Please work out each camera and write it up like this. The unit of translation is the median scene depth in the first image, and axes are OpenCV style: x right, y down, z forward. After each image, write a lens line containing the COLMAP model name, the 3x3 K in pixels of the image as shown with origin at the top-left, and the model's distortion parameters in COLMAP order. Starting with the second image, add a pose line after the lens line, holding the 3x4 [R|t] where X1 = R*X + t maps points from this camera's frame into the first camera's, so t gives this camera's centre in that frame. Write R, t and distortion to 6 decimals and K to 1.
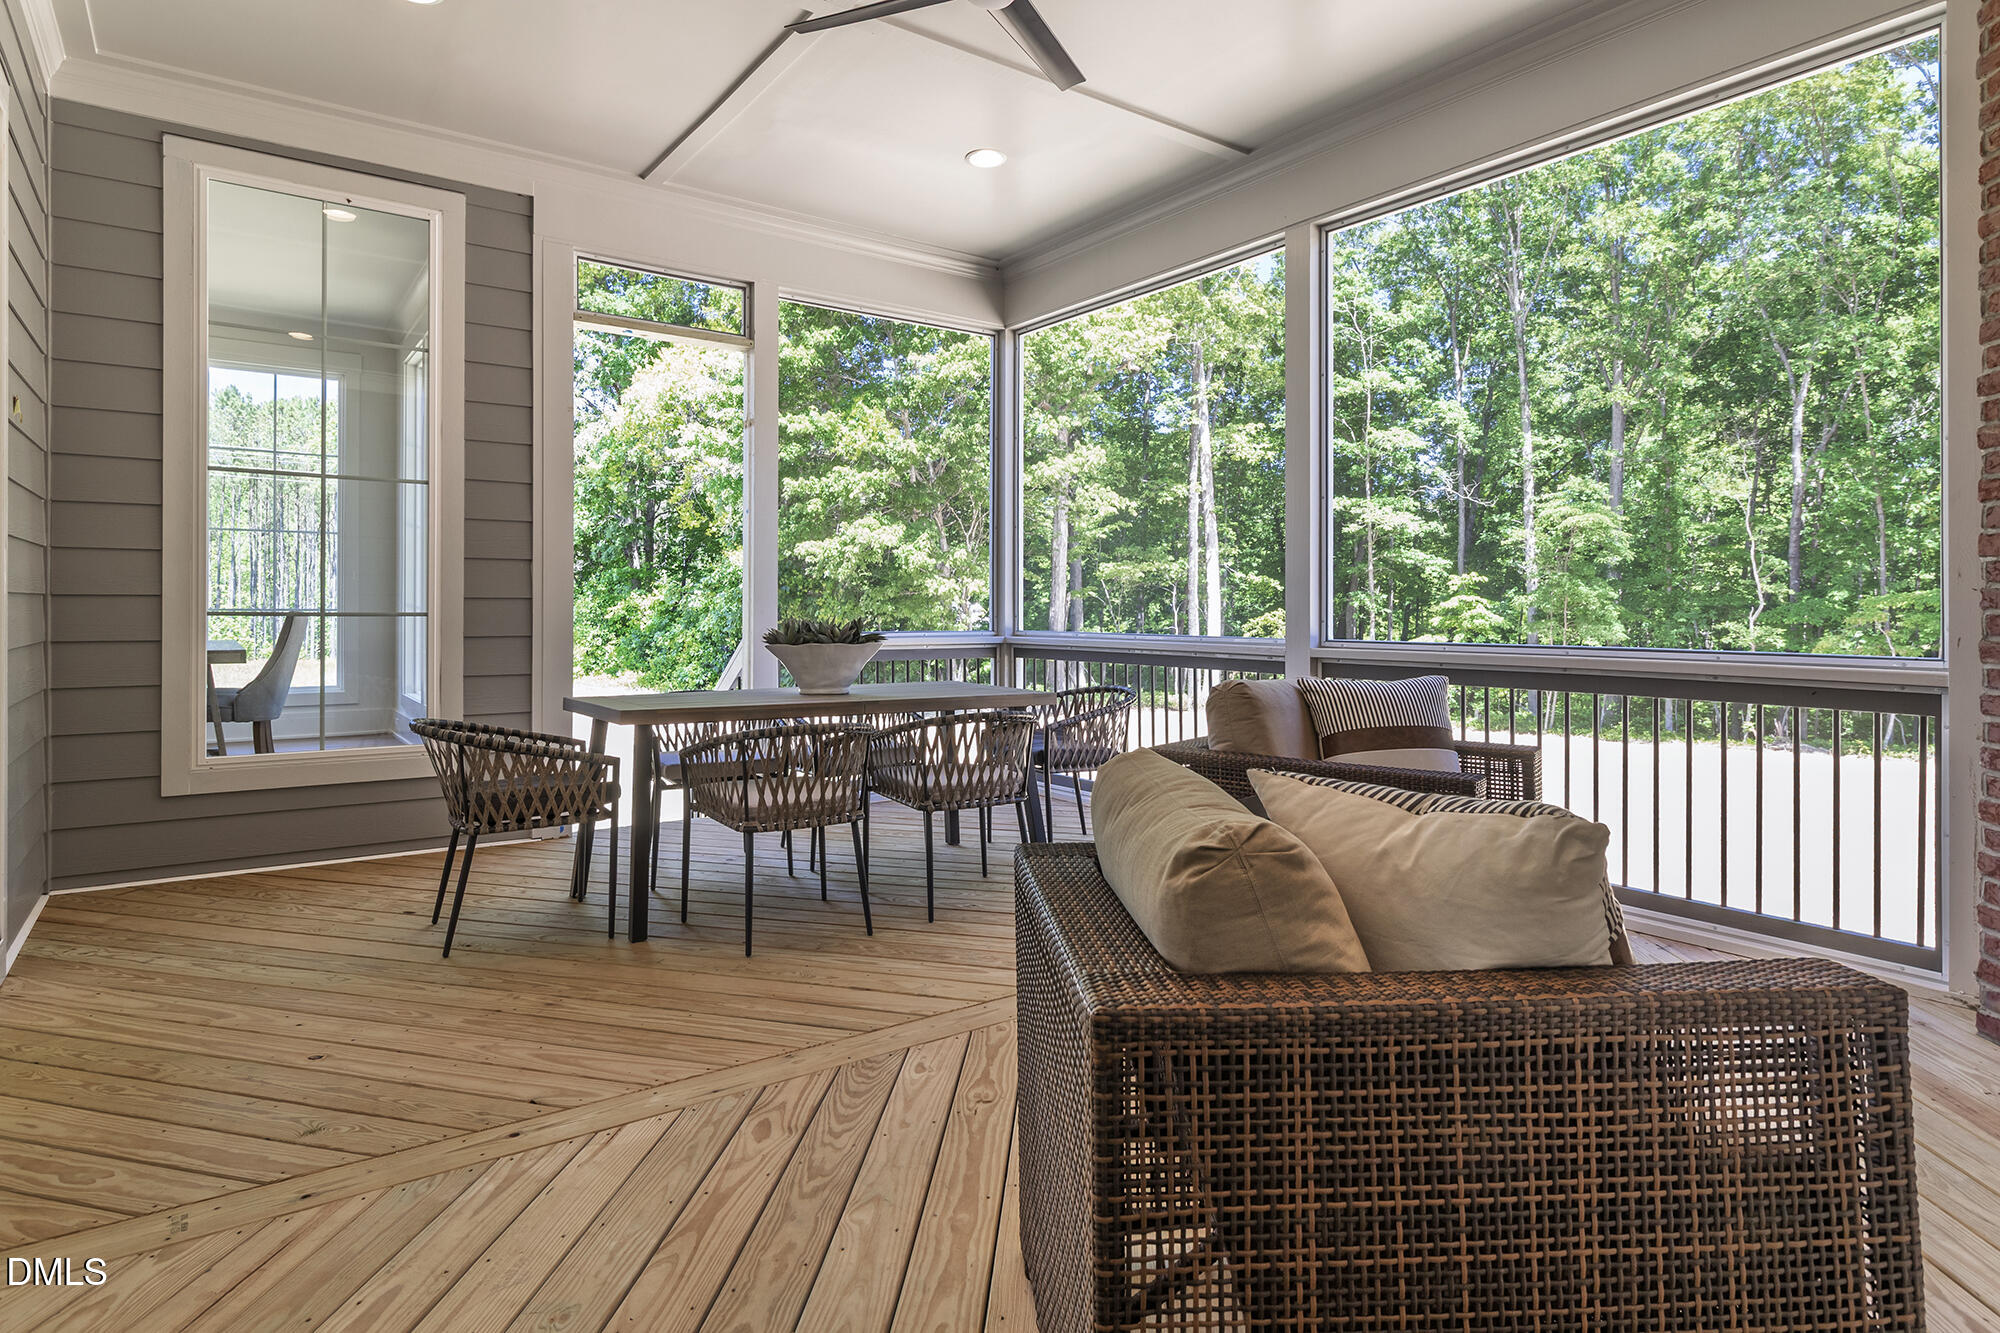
lens RADIAL K [[1093.2, 0, 1001.5], [0, 1093.2, 591.7], [0, 0, 1]] dist [0.003482, -0.000198]
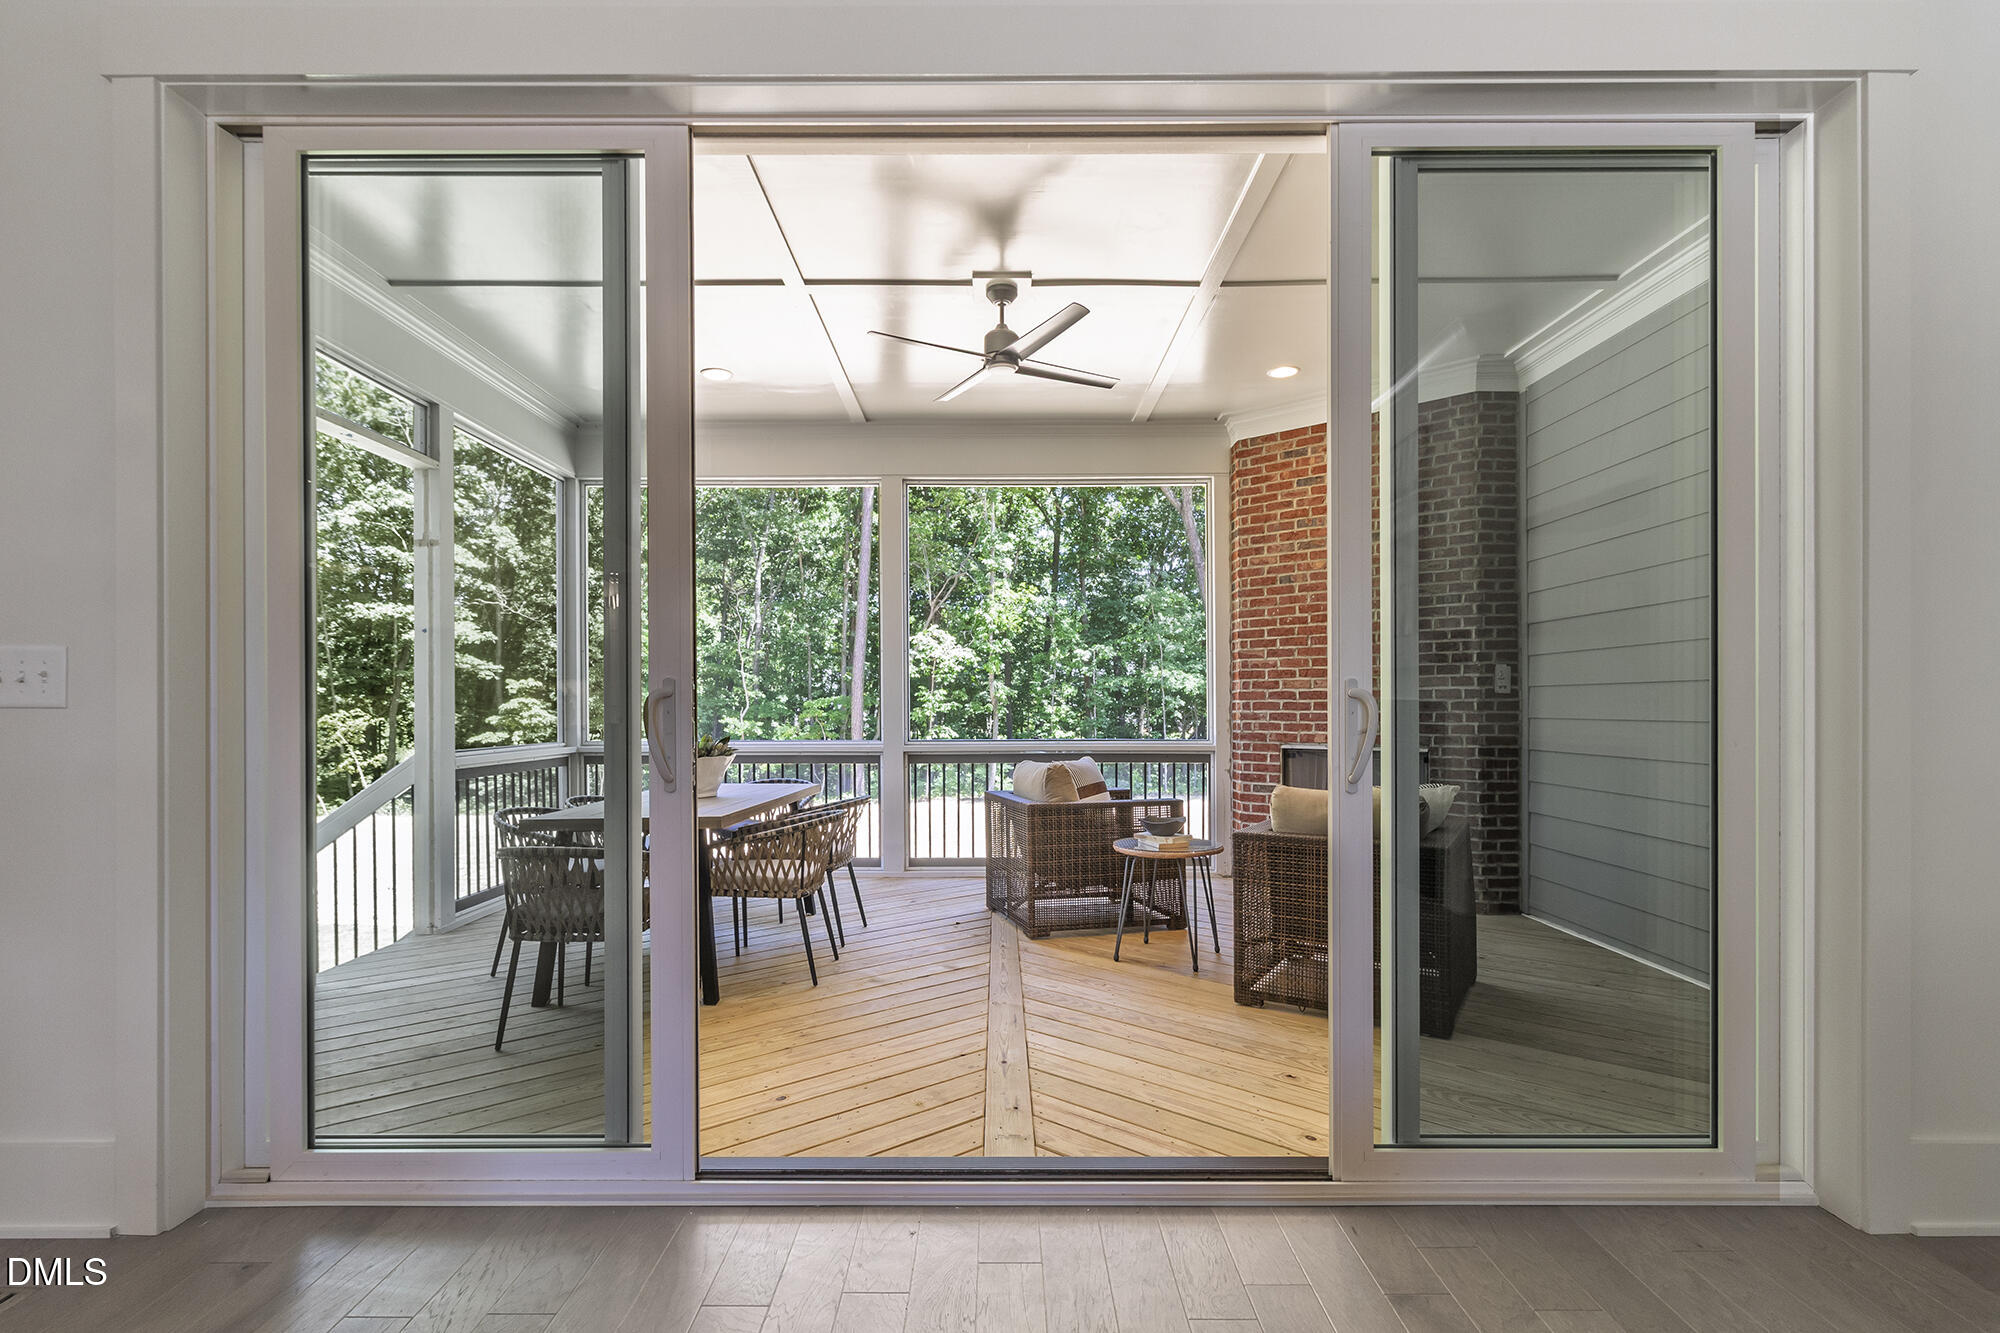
lens RADIAL K [[947.3, 0, 986.4], [0, 947.3, 705.3], [0, 0, 1]] dist [-0.004449, -0.000726]
pose [[0.591831, -0.002927, 0.806057, -0.106917], [-0.008822, 0.999910, 0.010108, -0.003364], [-0.806014, -0.013094, 0.591752, 0.012896]]
